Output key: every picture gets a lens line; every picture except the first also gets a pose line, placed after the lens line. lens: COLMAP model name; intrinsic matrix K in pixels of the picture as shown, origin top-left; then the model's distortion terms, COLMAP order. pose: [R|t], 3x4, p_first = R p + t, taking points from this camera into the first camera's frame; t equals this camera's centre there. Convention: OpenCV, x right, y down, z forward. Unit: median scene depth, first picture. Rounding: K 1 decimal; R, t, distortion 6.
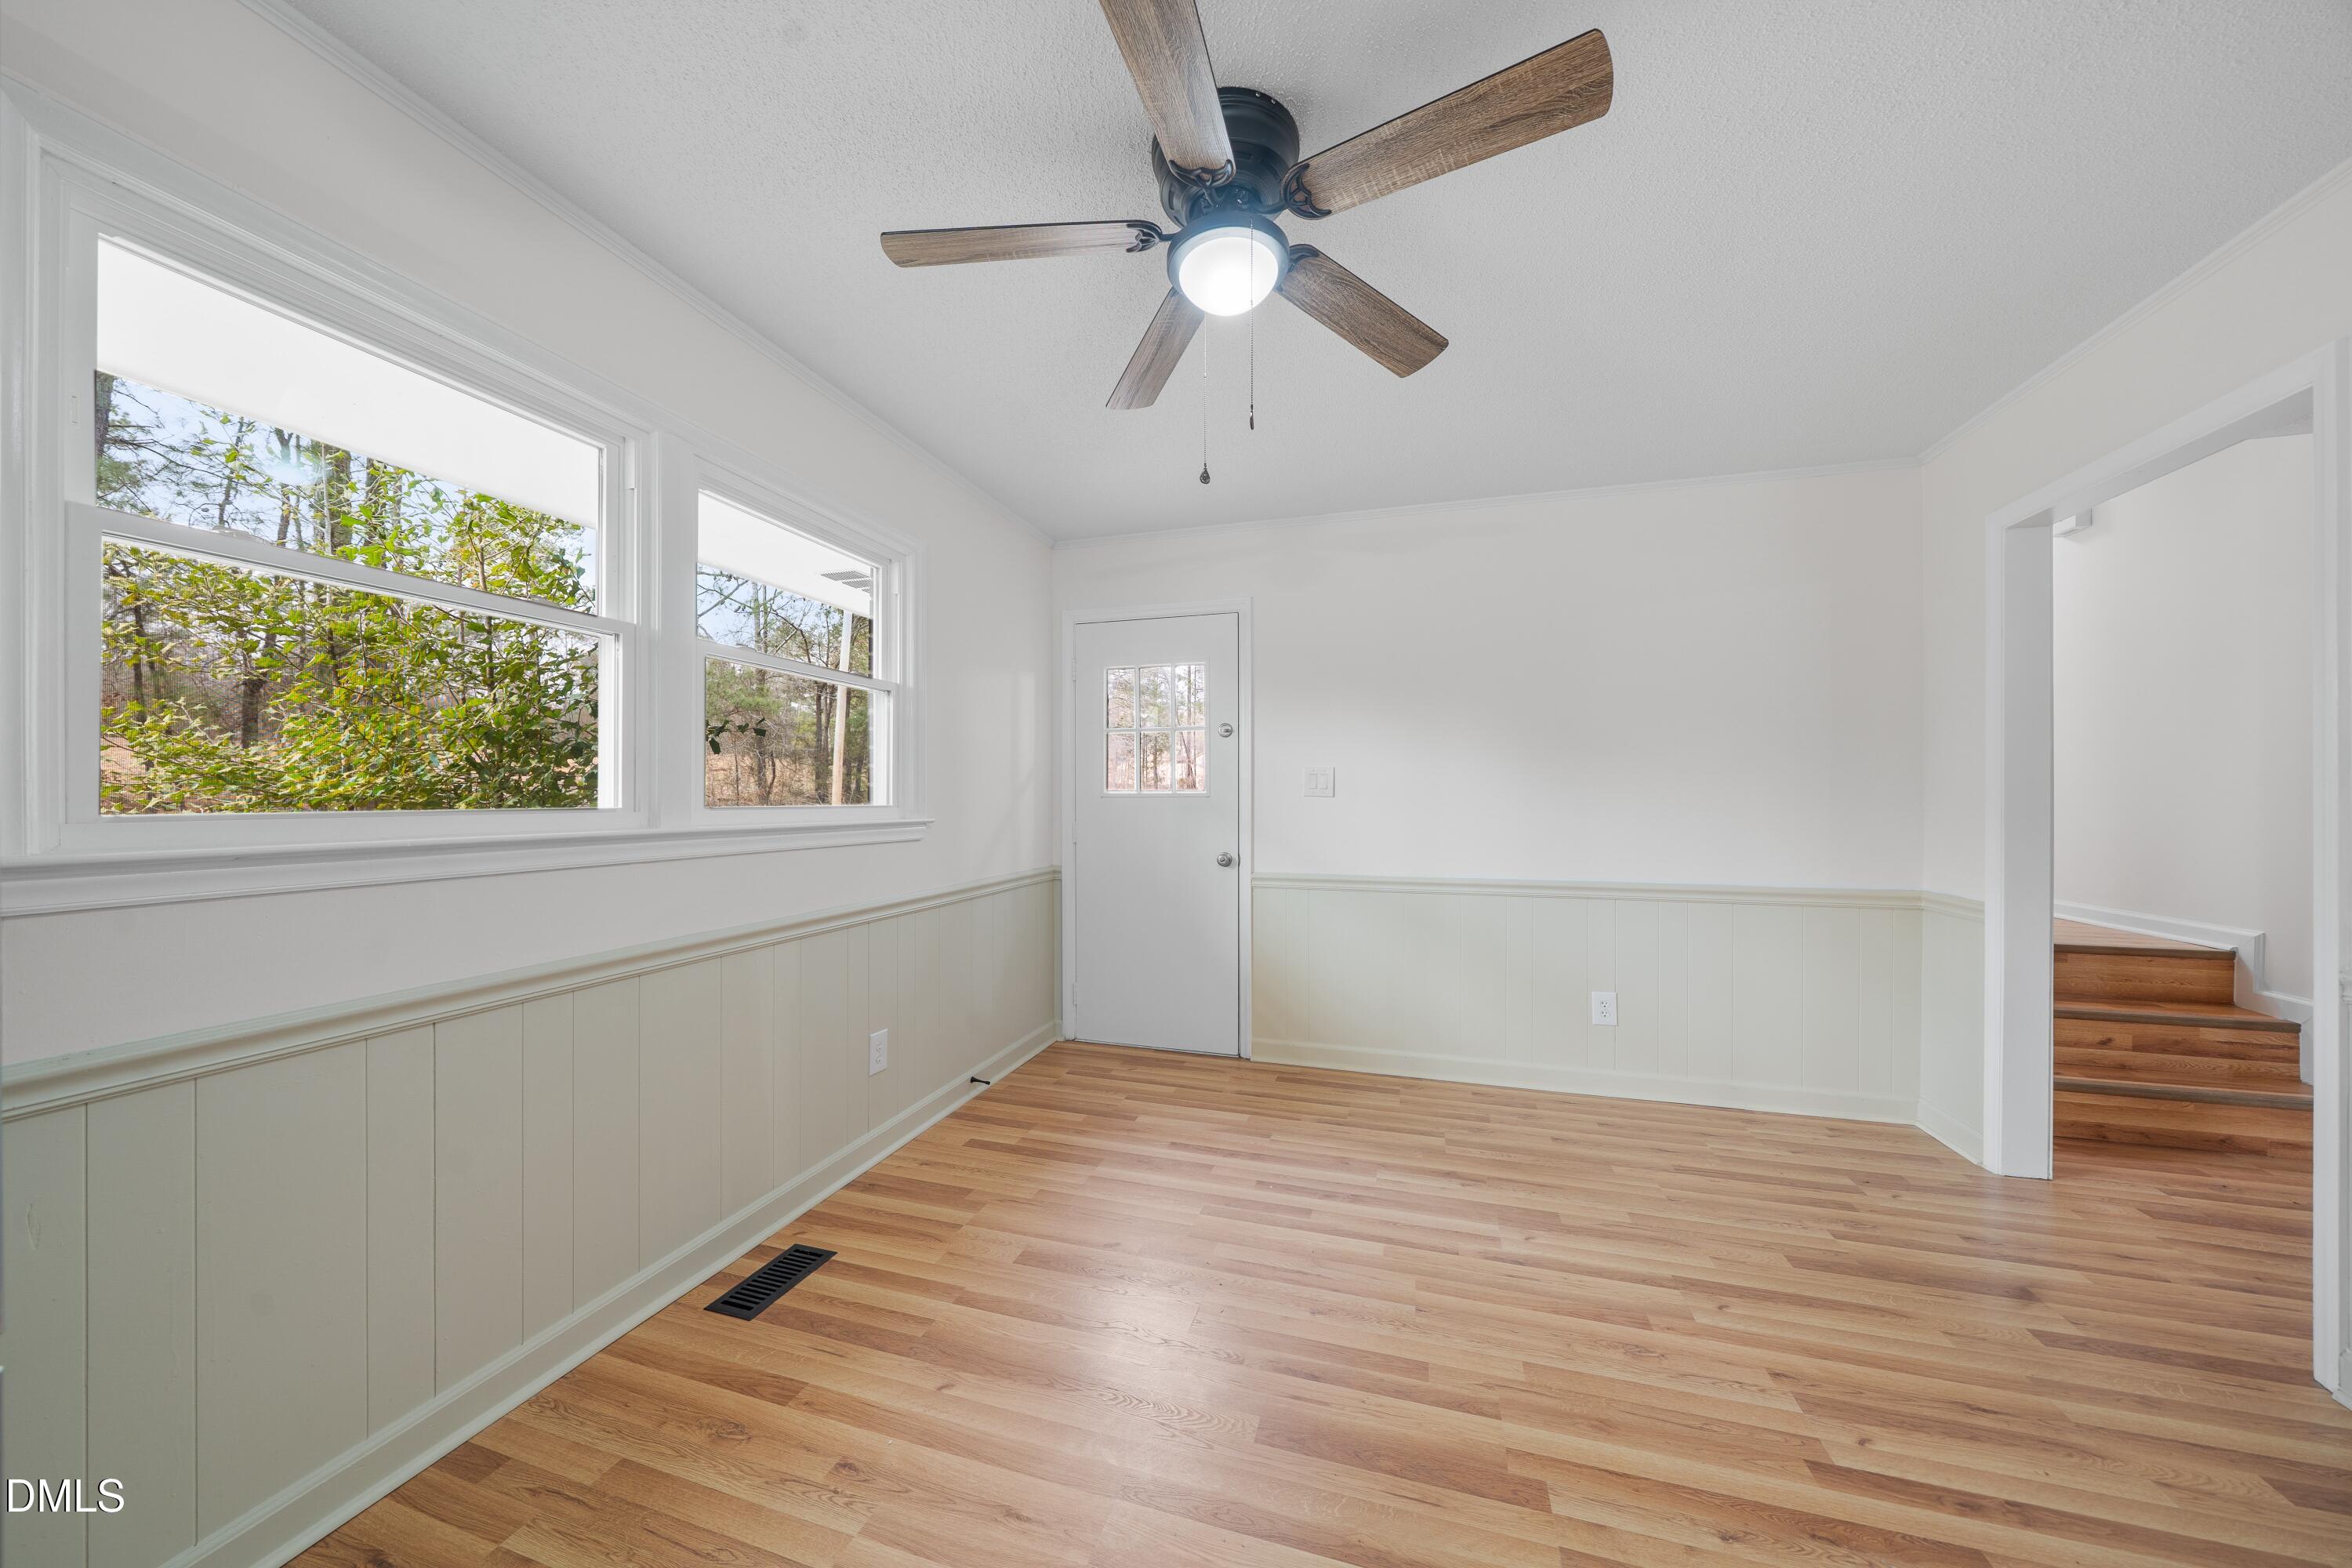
lens RADIAL K [[807.1, 0, 1164.5], [0, 807.1, 796.1], [0, 0, 1]] dist [-0.005464, 0.000233]
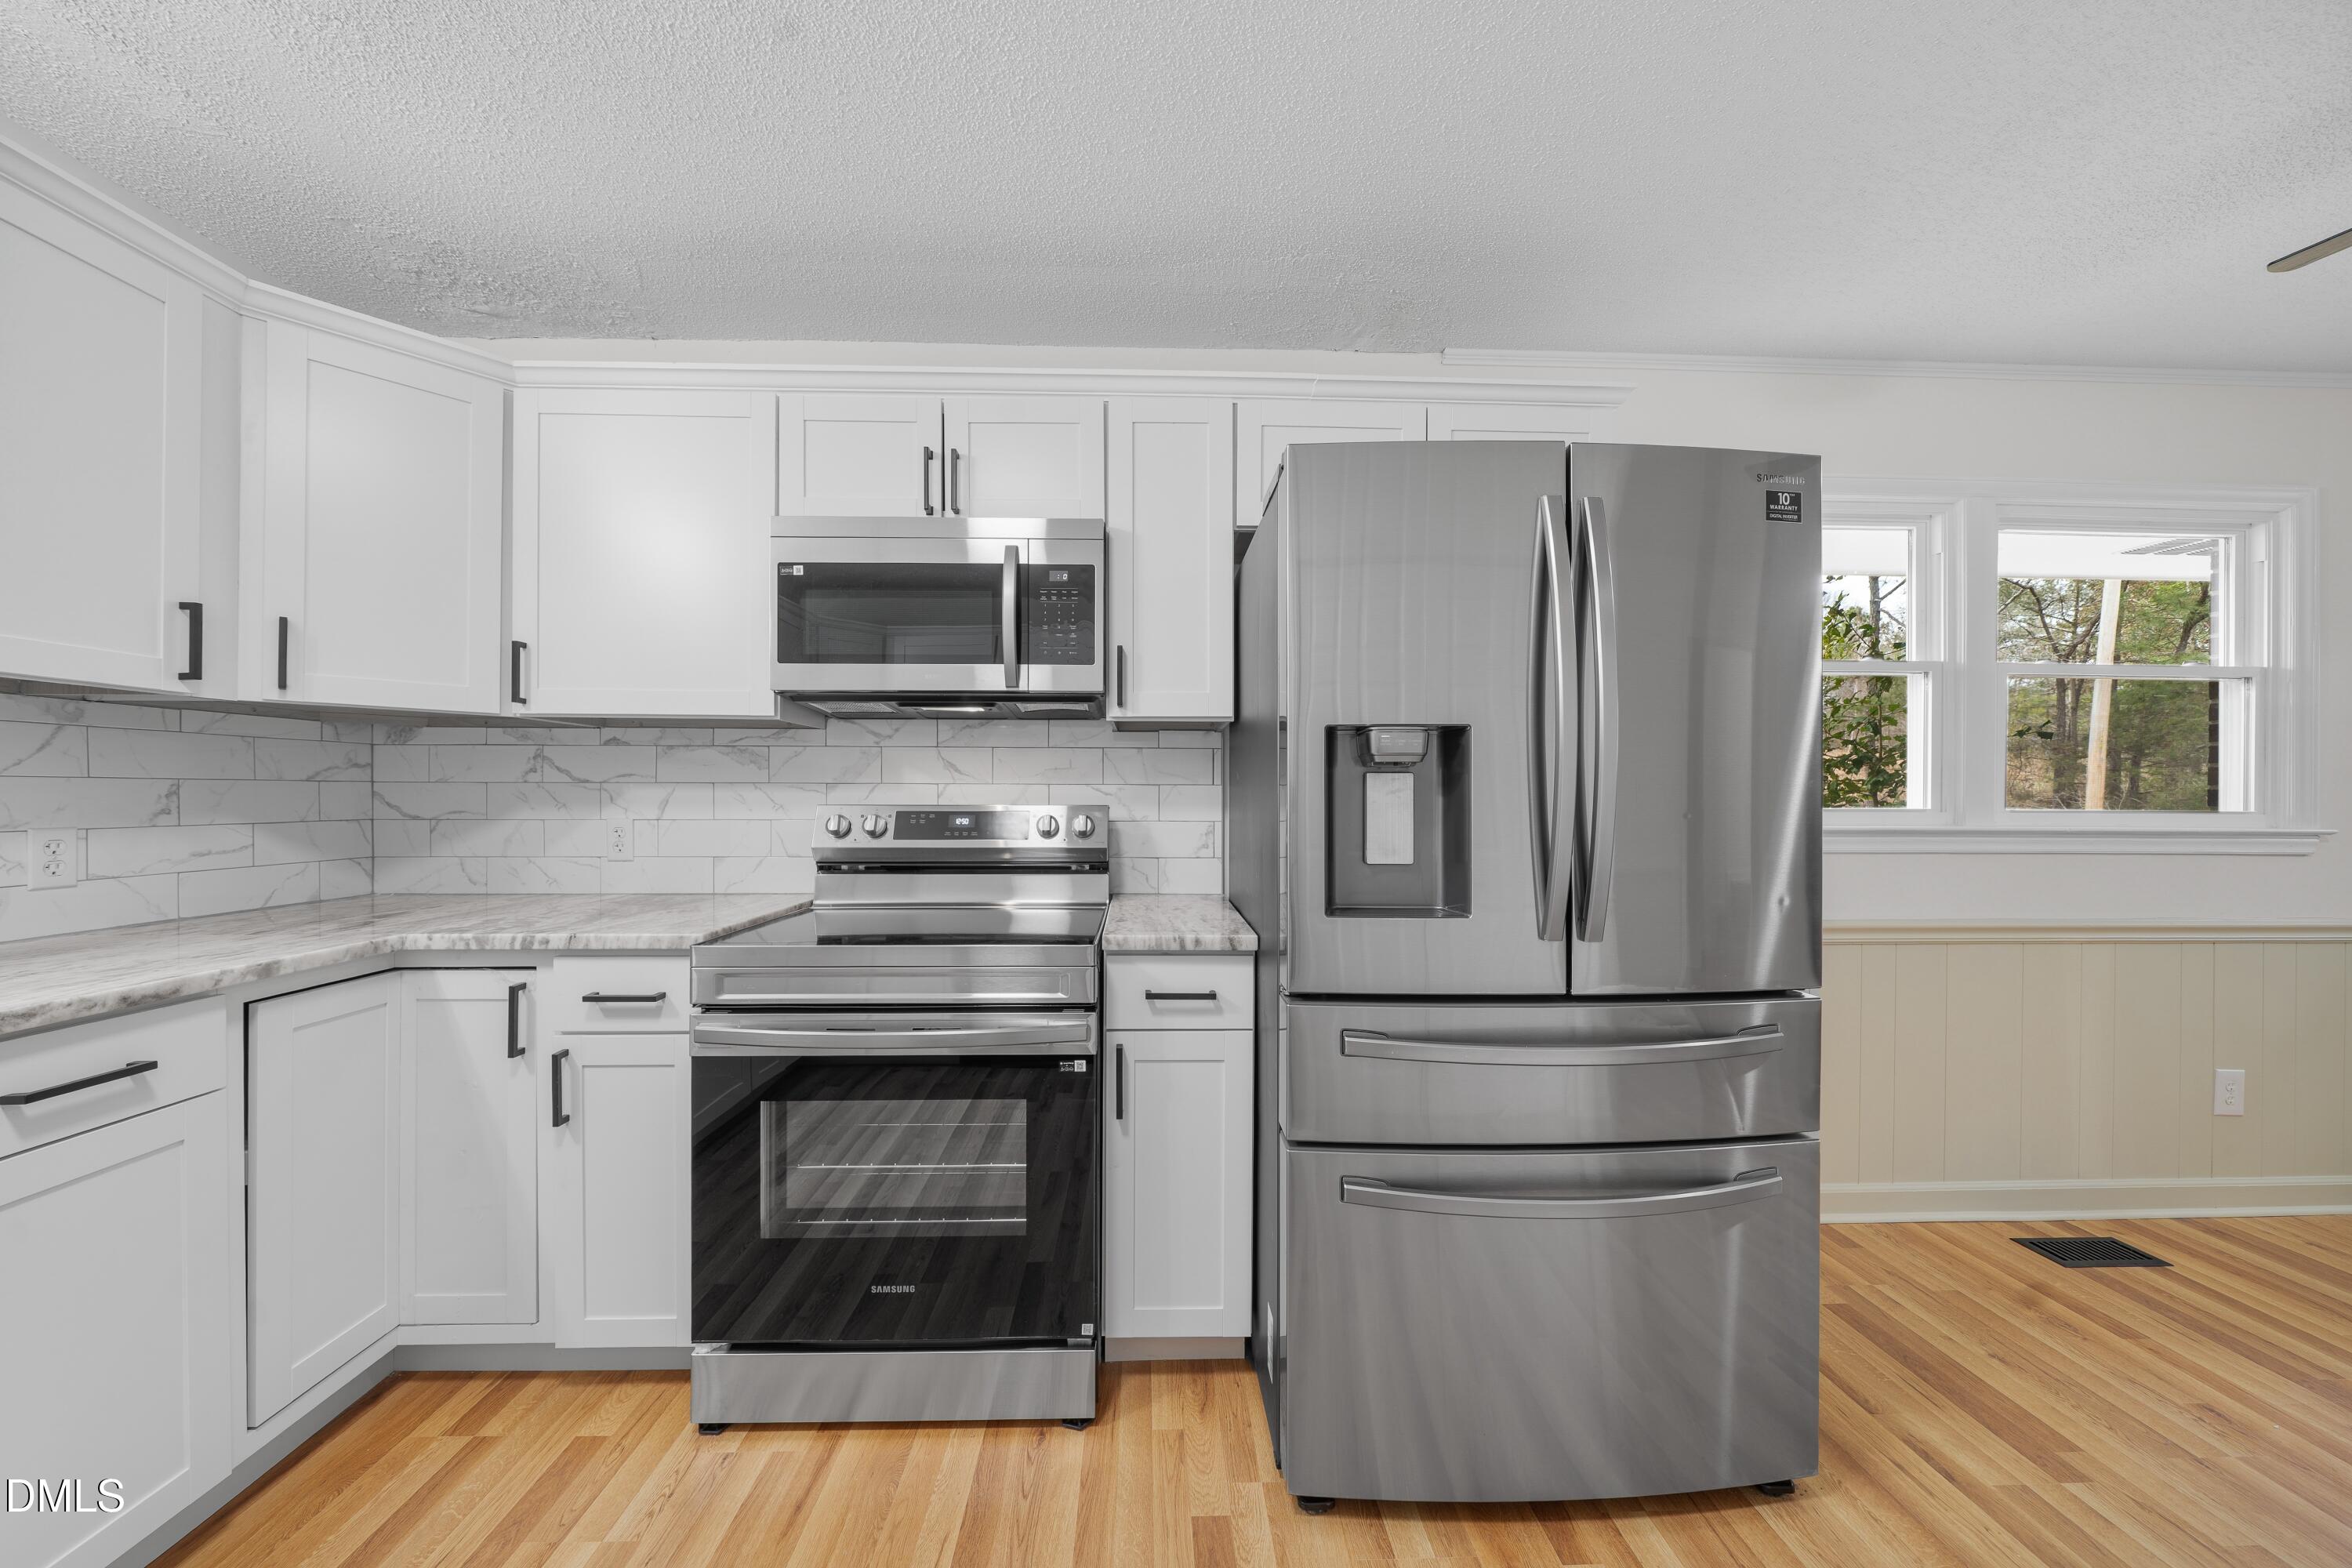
lens RADIAL K [[811.4, 0, 1167.6], [0, 811.4, 795.0], [0, 0, 1]] dist [-0.004574, -0.000116]
pose [[0.331253, 0.000480, -0.943542, 0.089820], [-0.003891, 0.999992, -0.000857, -0.000588], [0.943534, 0.003956, 0.331252, -0.388981]]
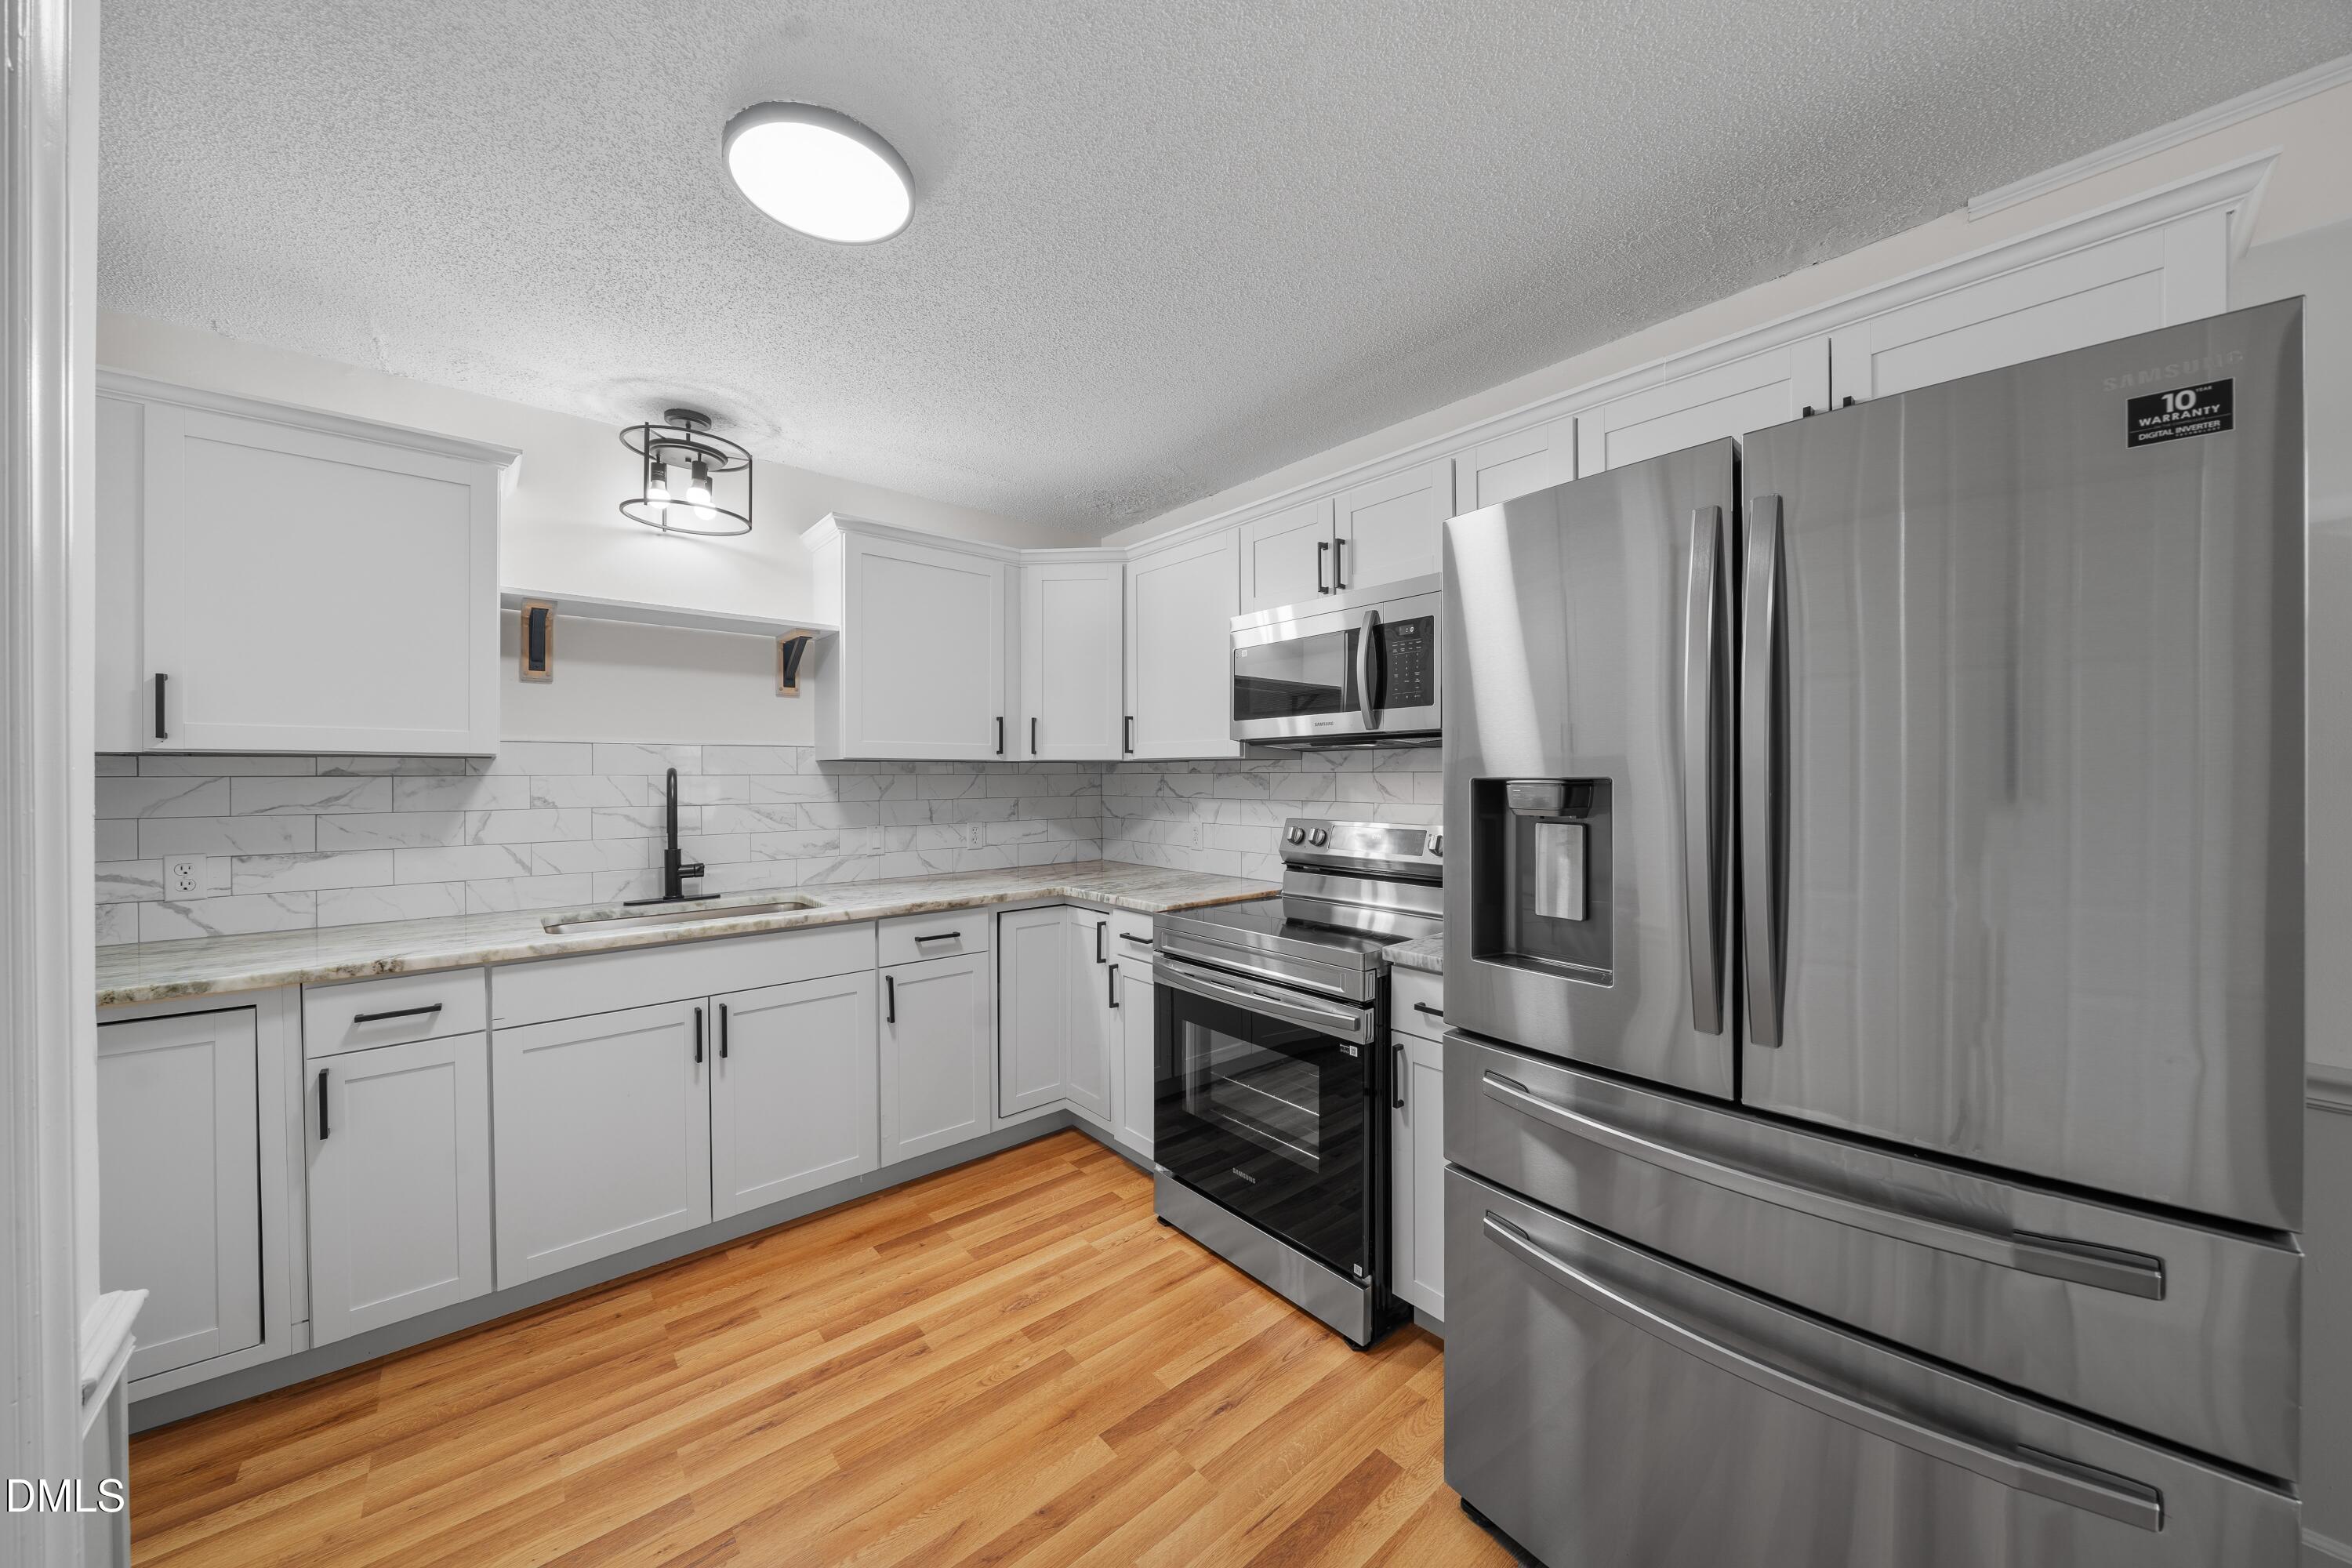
lens RADIAL K [[815.8, 0, 1169.1], [0, 815.8, 778.9], [0, 0, 1]] dist [-0.004608, -0.000055]
pose [[-0.529564, 0.004865, -0.848256, 0.207167], [0.001544, 0.999987, 0.004771, -0.047542], [0.848269, 0.001216, -0.529565, -0.012731]]
